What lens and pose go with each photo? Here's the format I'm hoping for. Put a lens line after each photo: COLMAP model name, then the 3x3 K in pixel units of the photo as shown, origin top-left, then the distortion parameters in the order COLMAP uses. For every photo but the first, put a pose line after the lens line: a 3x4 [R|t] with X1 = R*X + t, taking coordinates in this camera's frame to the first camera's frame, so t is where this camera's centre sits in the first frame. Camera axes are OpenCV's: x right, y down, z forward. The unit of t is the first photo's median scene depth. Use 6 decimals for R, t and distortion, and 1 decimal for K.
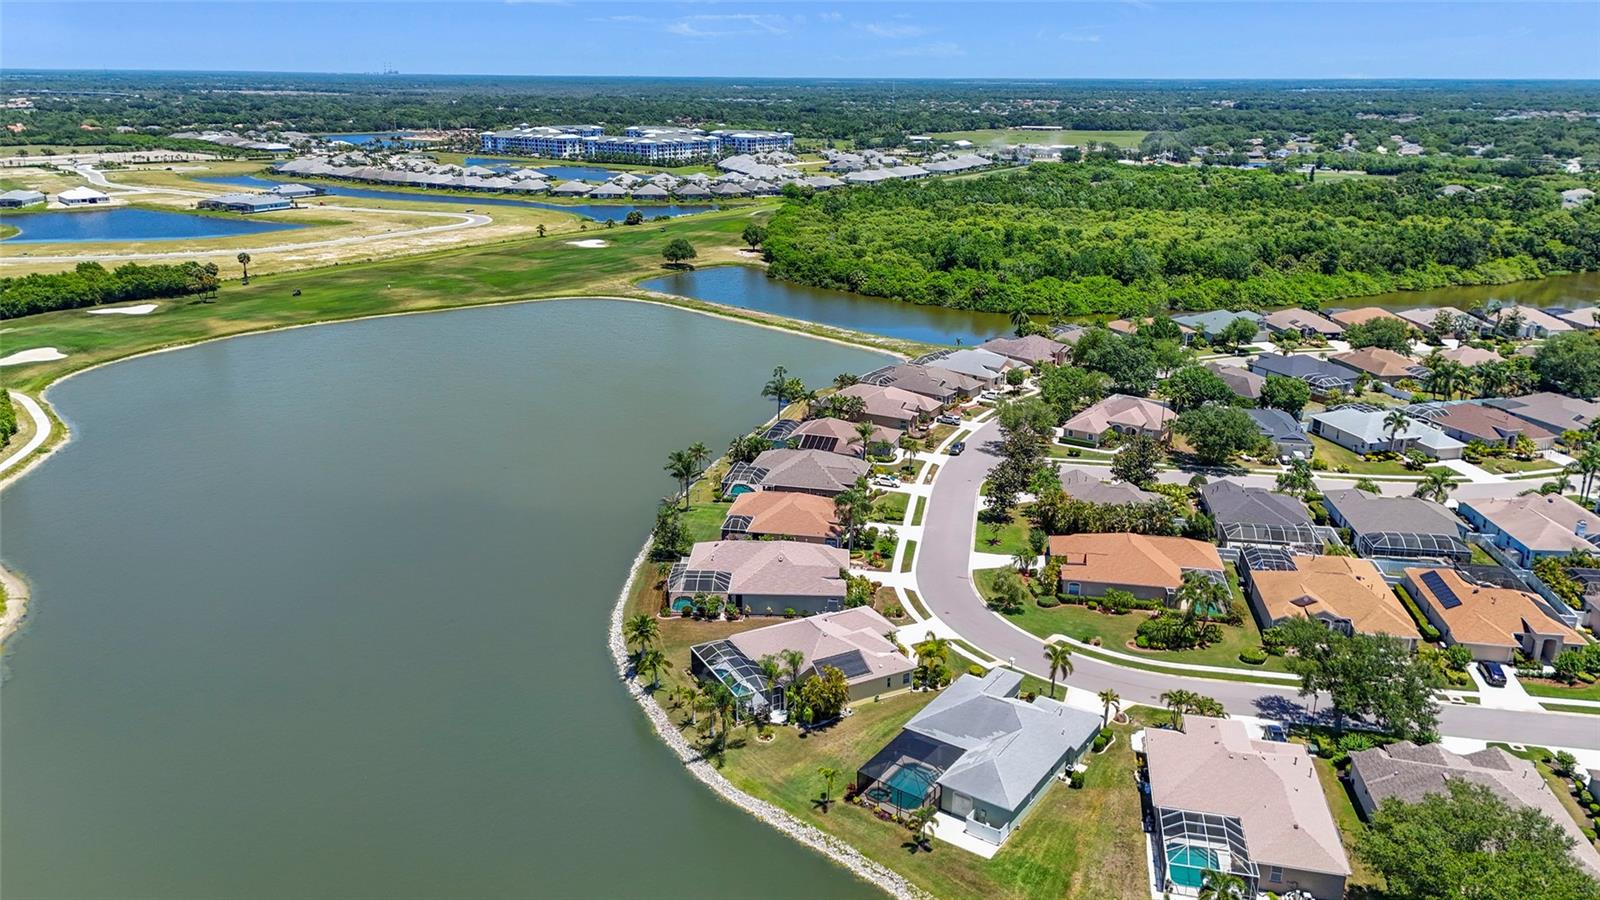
lens RADIAL K [[1171.4, 0, 804.7], [0, 1171.4, 453.9], [0, 0, 1]] dist [0.092911, -0.099018]
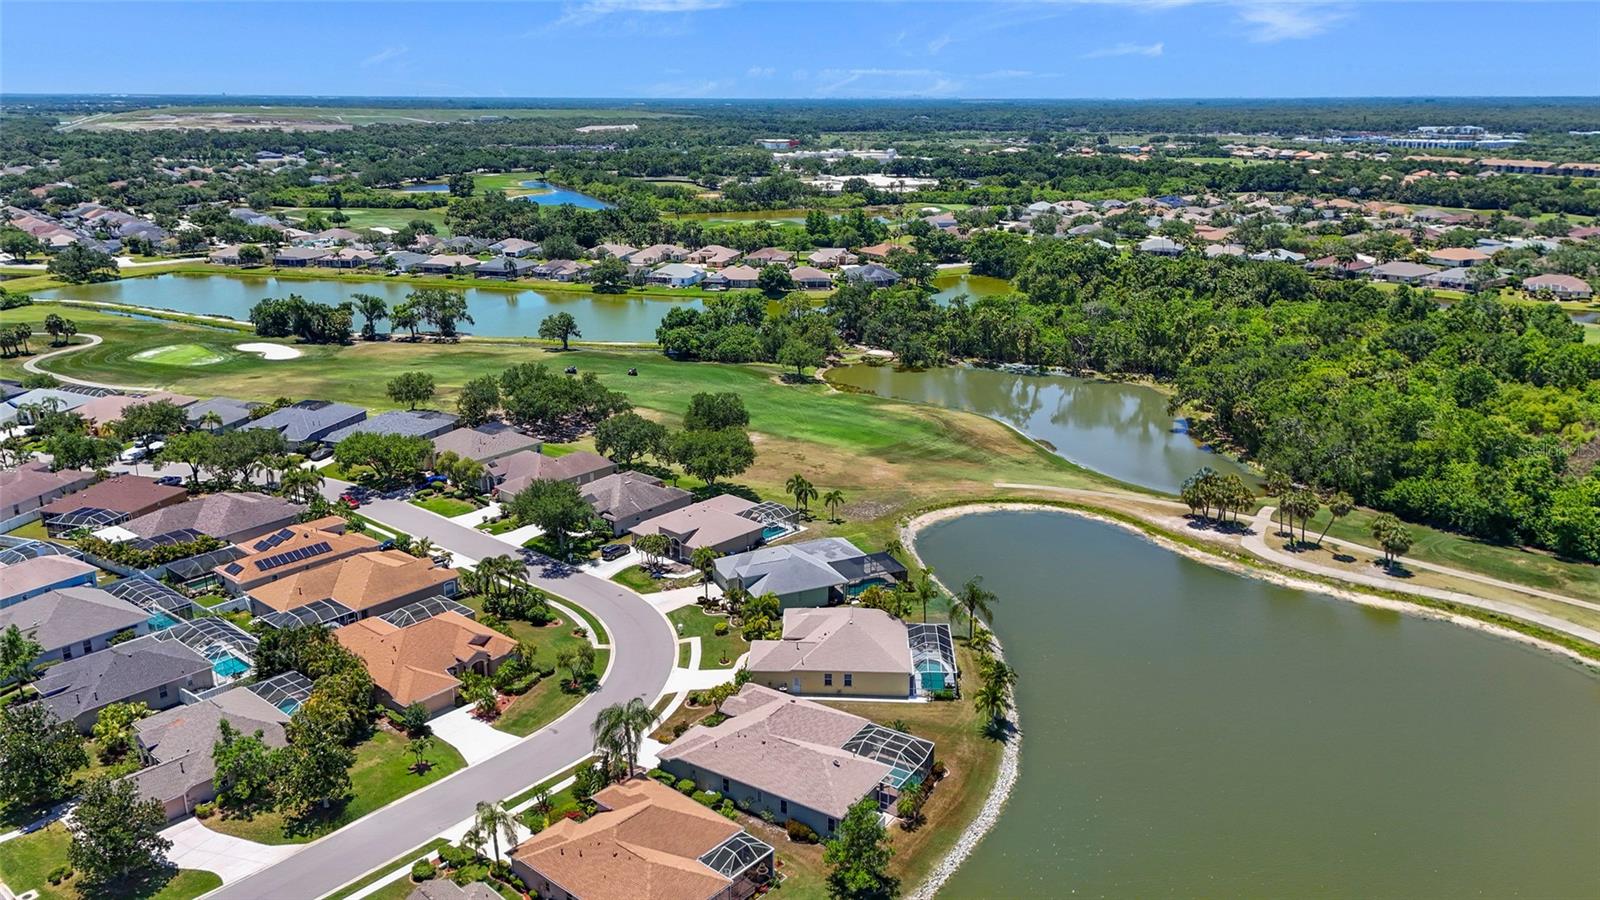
lens RADIAL K [[1171.4, 0, 804.7], [0, 1171.4, 453.9], [0, 0, 1]] dist [0.092911, -0.099018]
pose [[-0.859741, -0.156650, 0.486113, -0.189741], [0.149803, 0.832591, 0.533246, -0.231513], [-0.488267, 0.531274, -0.692346, 0.711581]]
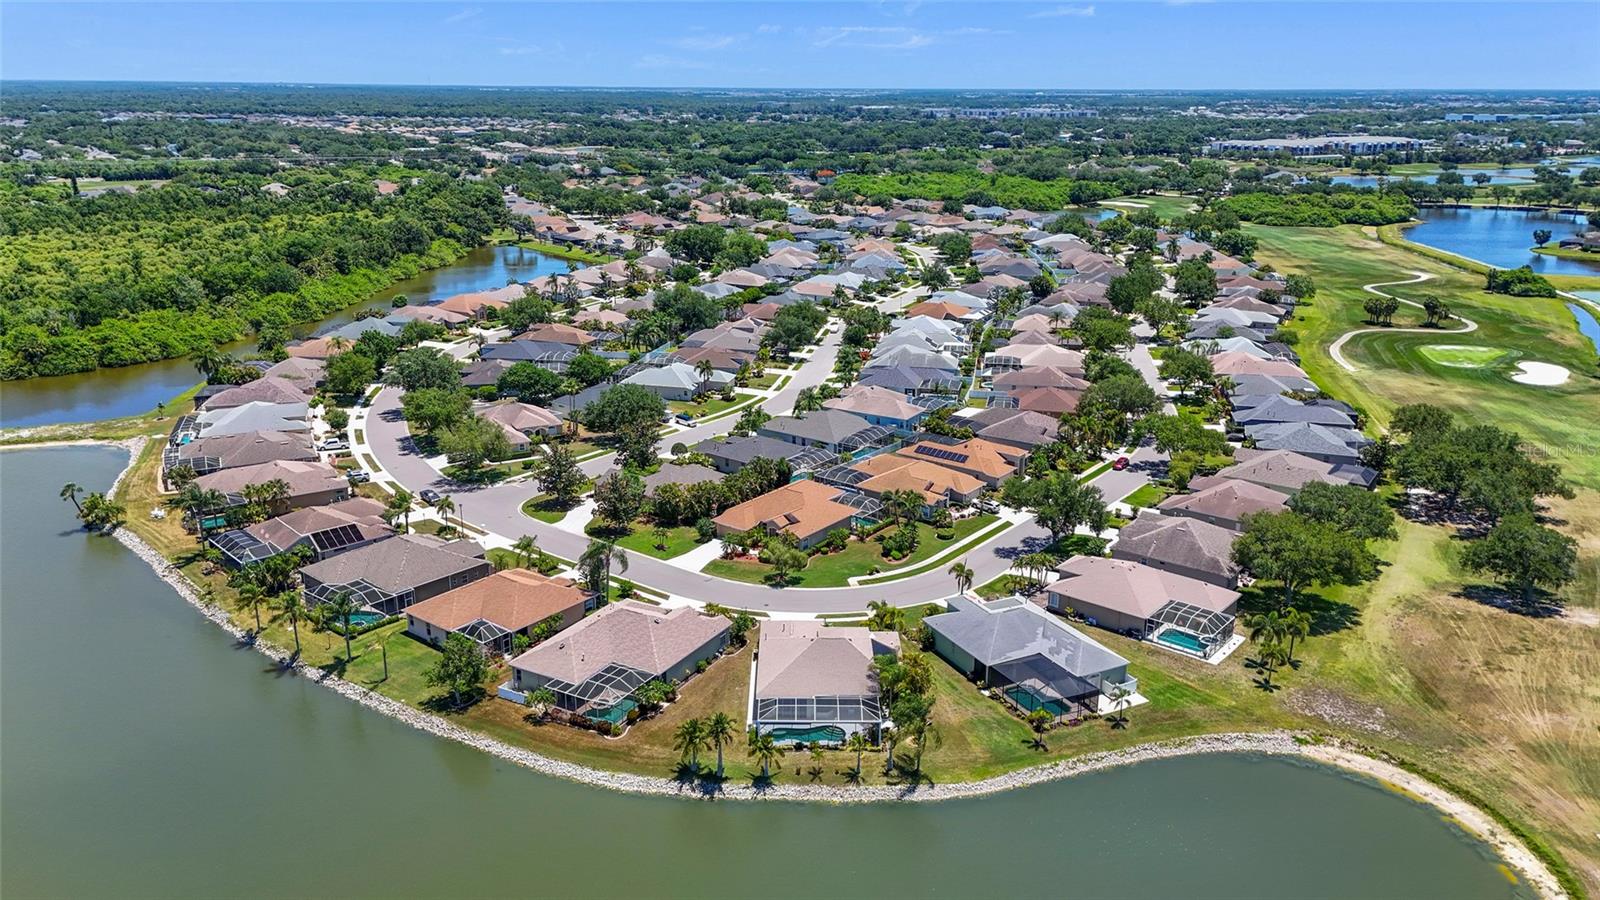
lens RADIAL K [[1171.4, 0, 804.7], [0, 1171.4, 453.9], [0, 0, 1]] dist [0.092911, -0.099018]
pose [[0.465450, -0.268788, 0.843273, -0.337713], [0.269010, 0.950659, 0.154535, -0.068414], [-0.843202, 0.154921, 0.514791, 0.204965]]
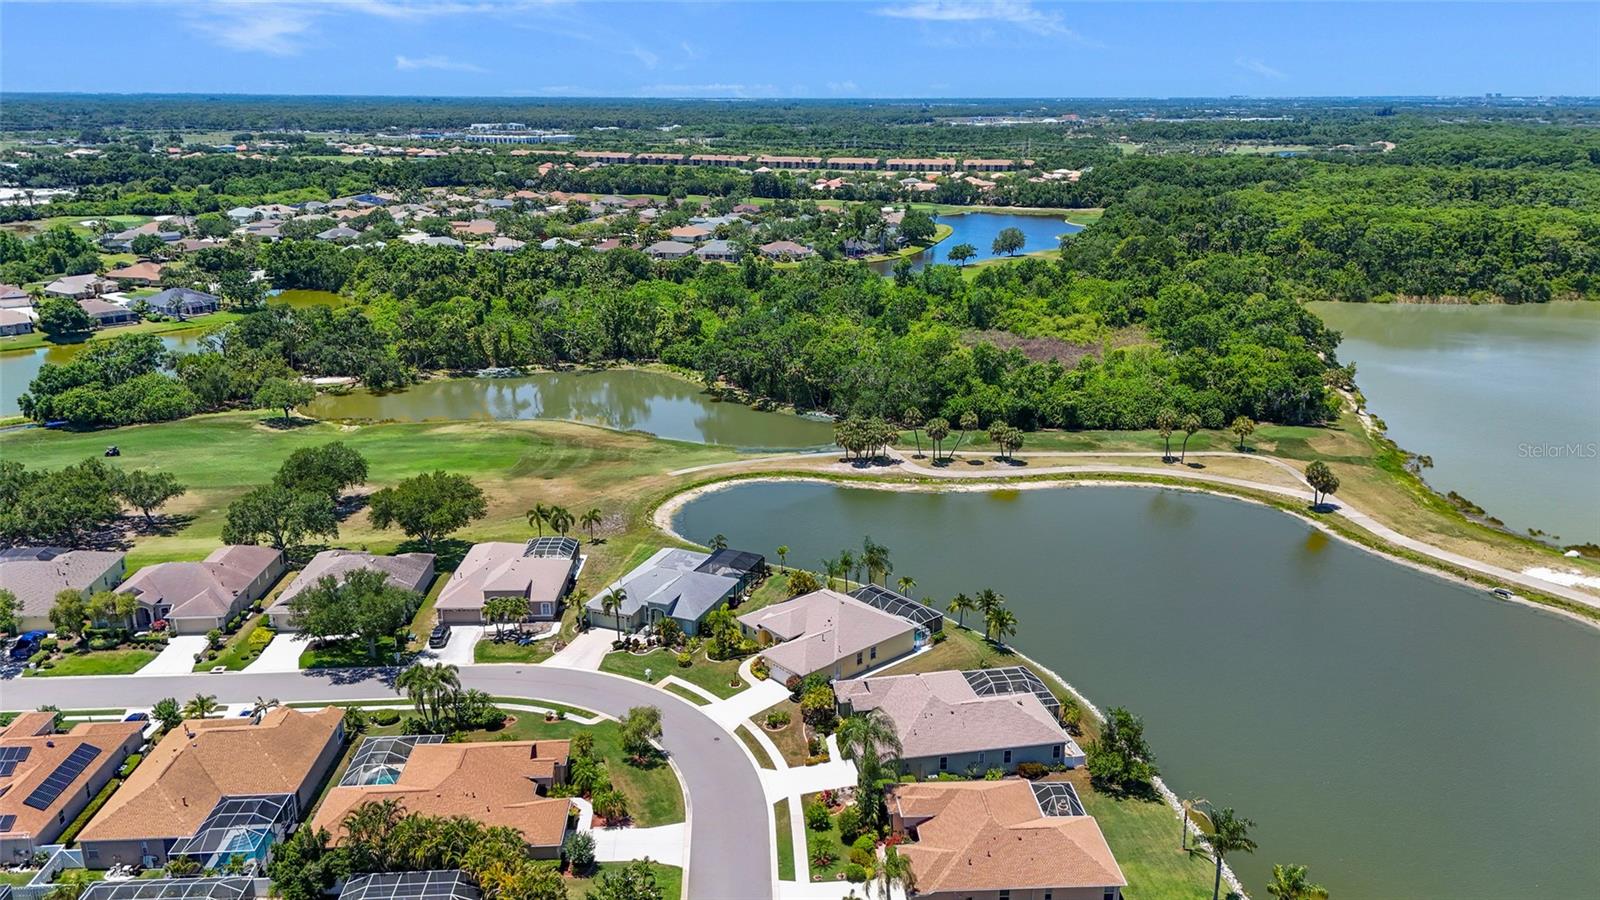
lens RADIAL K [[1171.4, 0, 804.7], [0, 1171.4, 453.9], [0, 0, 1]] dist [0.092911, -0.099018]
pose [[-0.973281, 0.058059, -0.222156, 0.113753], [-0.079273, 0.823057, 0.562399, -0.244298], [0.215500, 0.564983, -0.796463, 0.759417]]
